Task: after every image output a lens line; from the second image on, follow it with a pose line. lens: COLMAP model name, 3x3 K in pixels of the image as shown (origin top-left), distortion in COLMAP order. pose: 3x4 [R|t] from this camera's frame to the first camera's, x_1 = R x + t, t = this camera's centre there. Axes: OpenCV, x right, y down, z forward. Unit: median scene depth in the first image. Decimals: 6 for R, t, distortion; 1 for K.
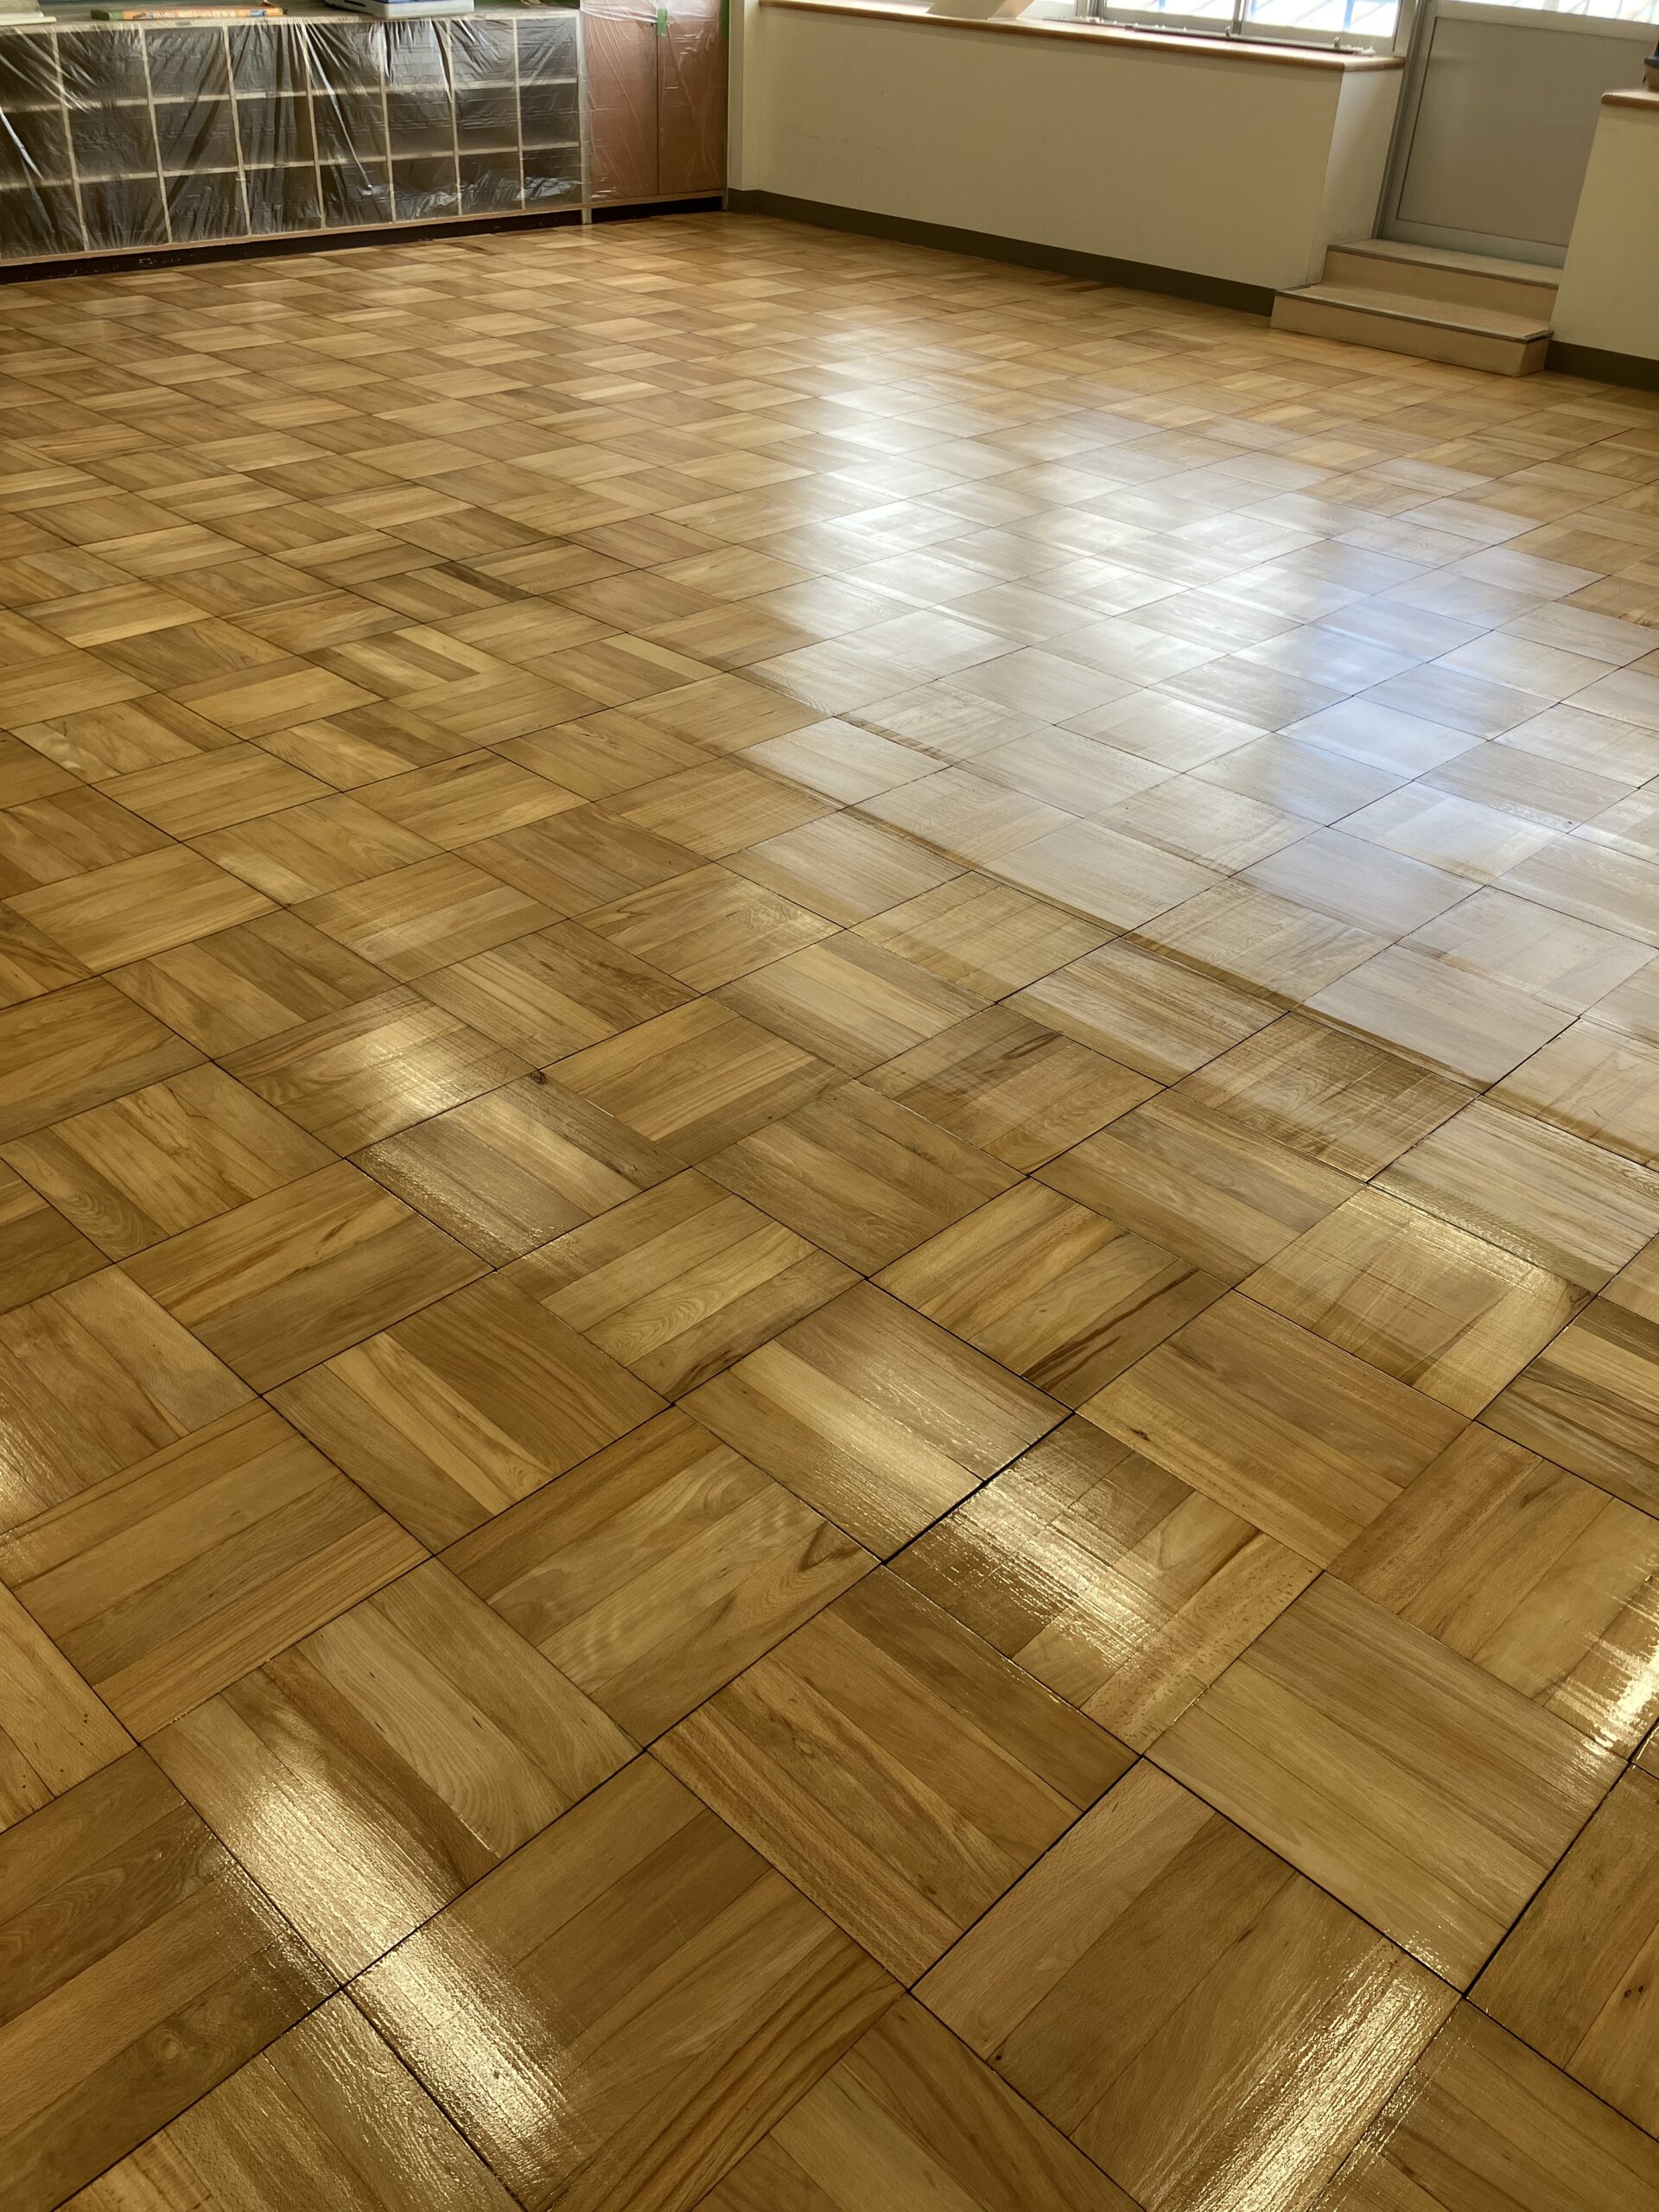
lens RADIAL K [[1796.2, 0, 829.5], [0, 1796.2, 1106.0], [0, 0, 1]] dist [0.013674, 0.003203]
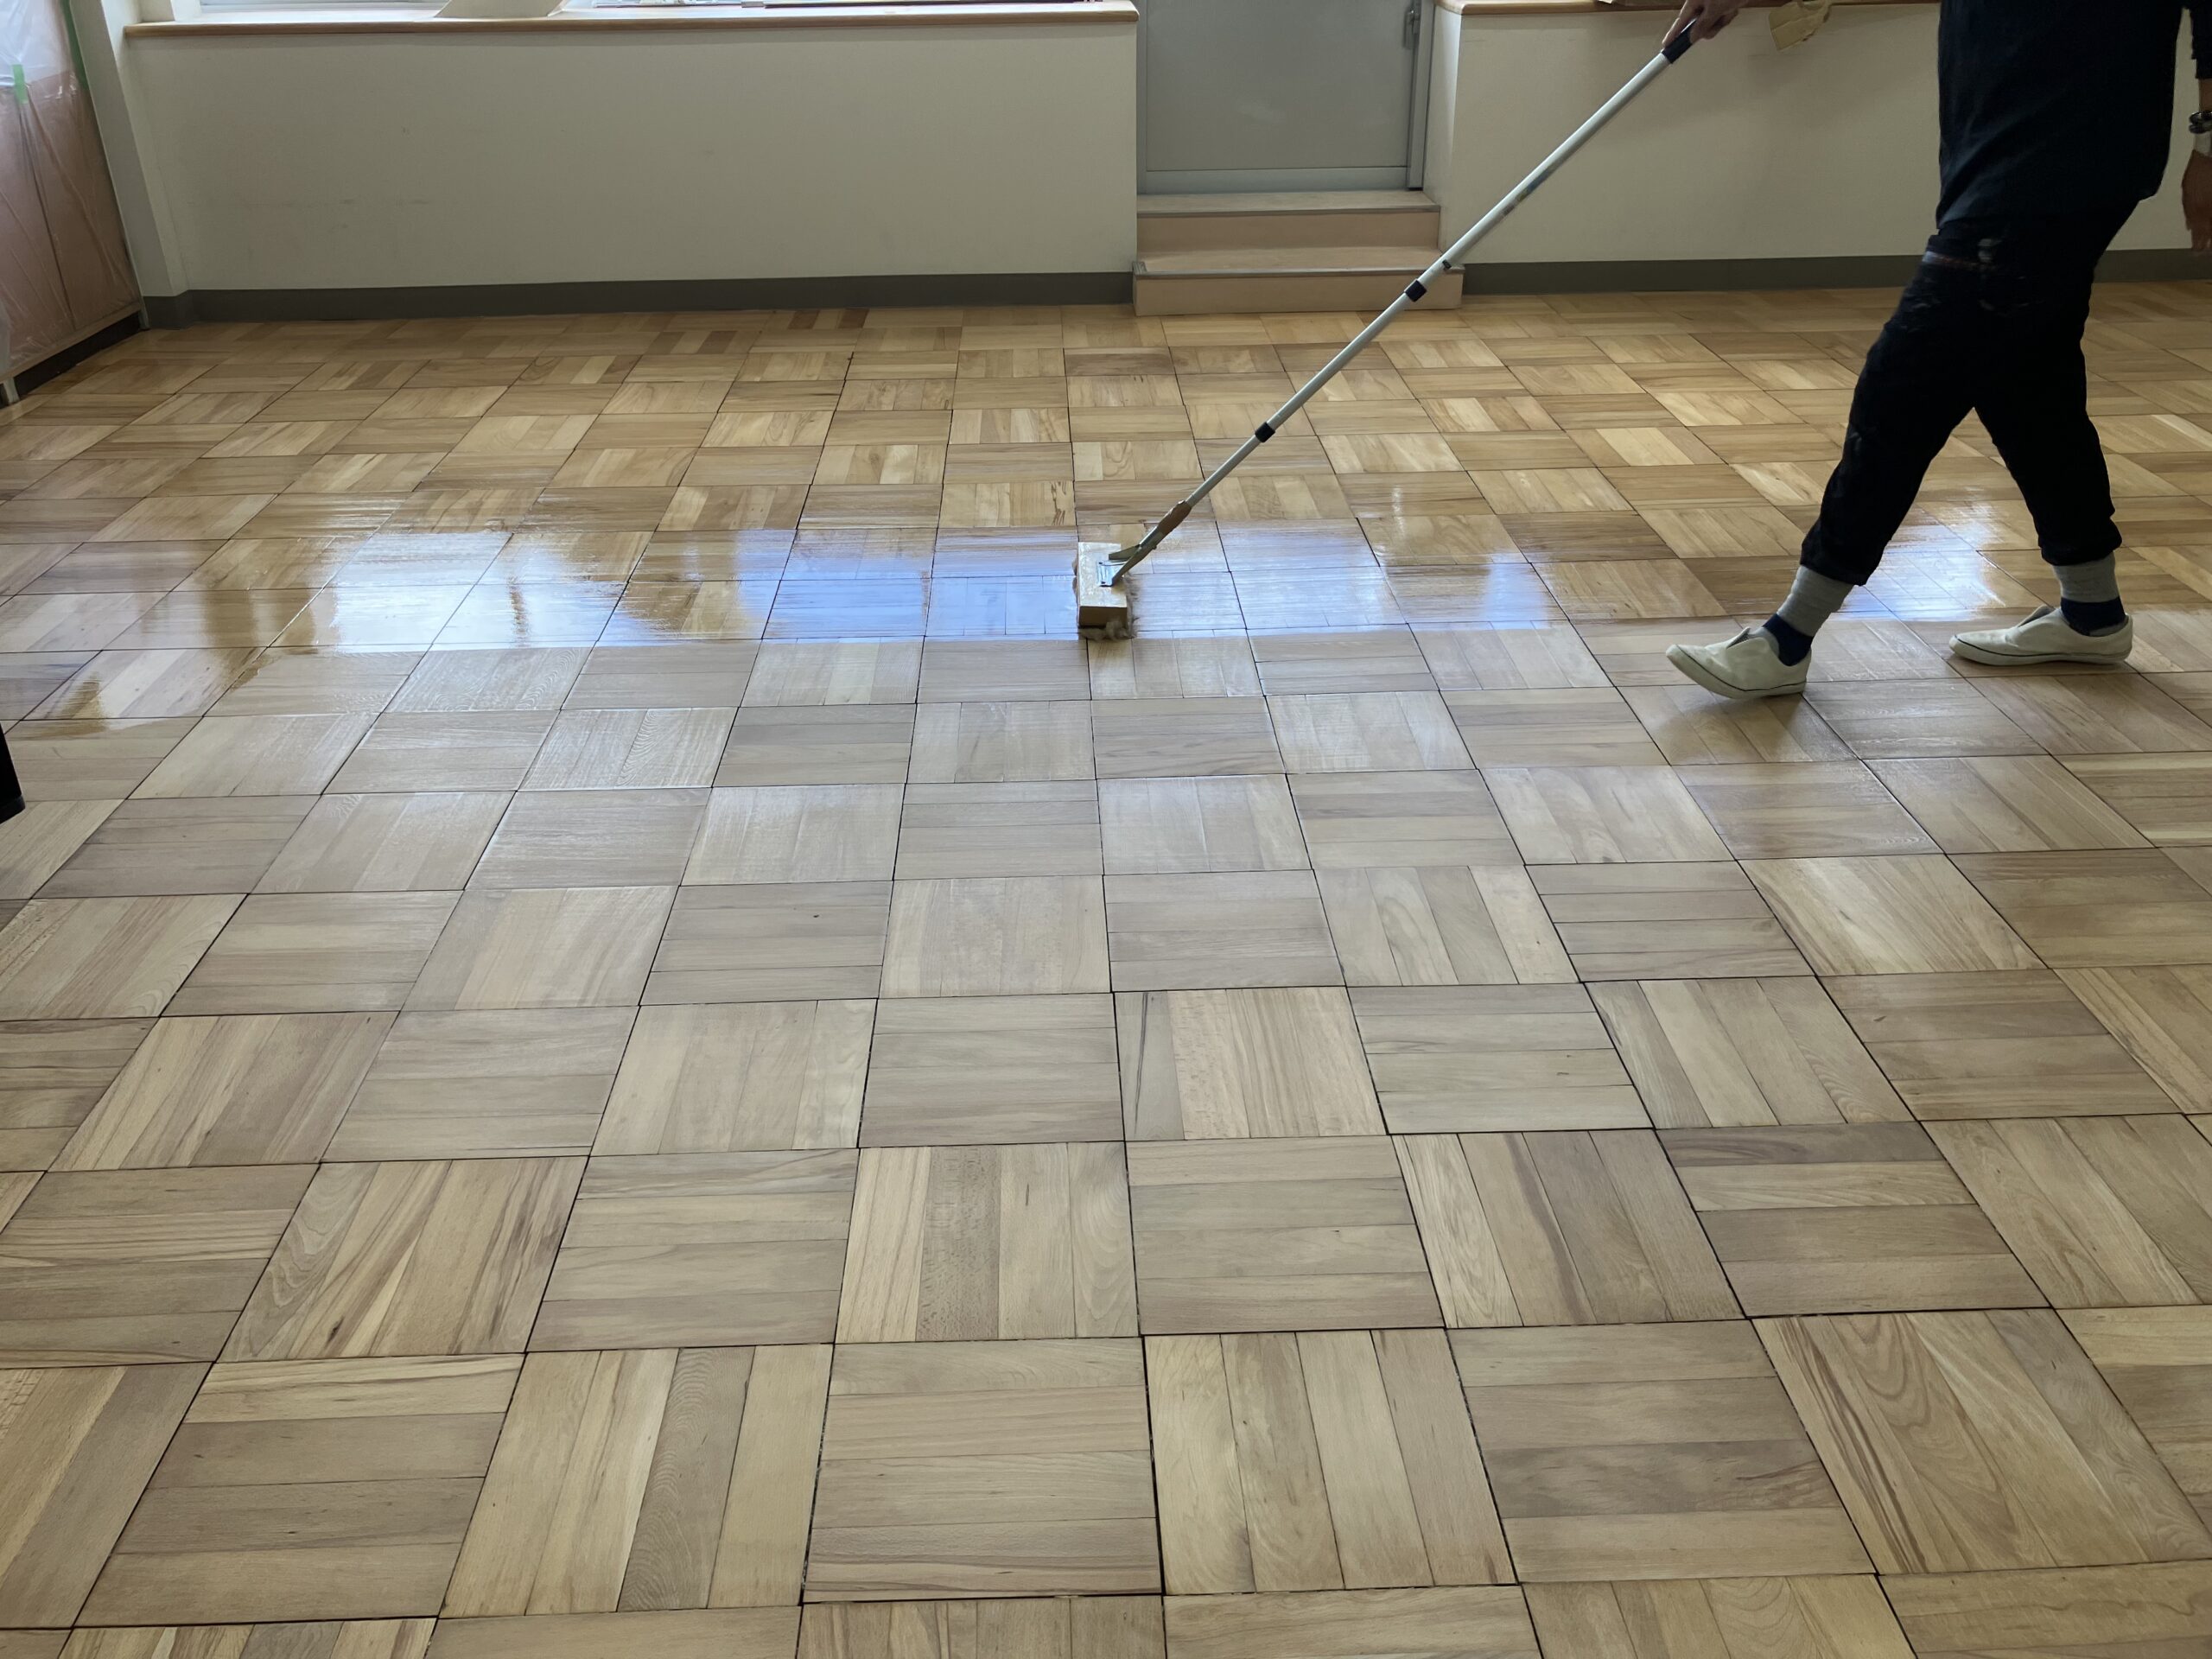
lens RADIAL K [[1804.9, 0, 1106.3], [0, 1804.9, 819.7], [0, 0, 1]] dist [0.021957, -0.019940]
pose [[0.707938, -0.382470, 0.593751, -0.902350], [0.437292, 0.897526, 0.056760, -0.738584], [-0.554617, 0.219460, 0.802644, 1.050910]]
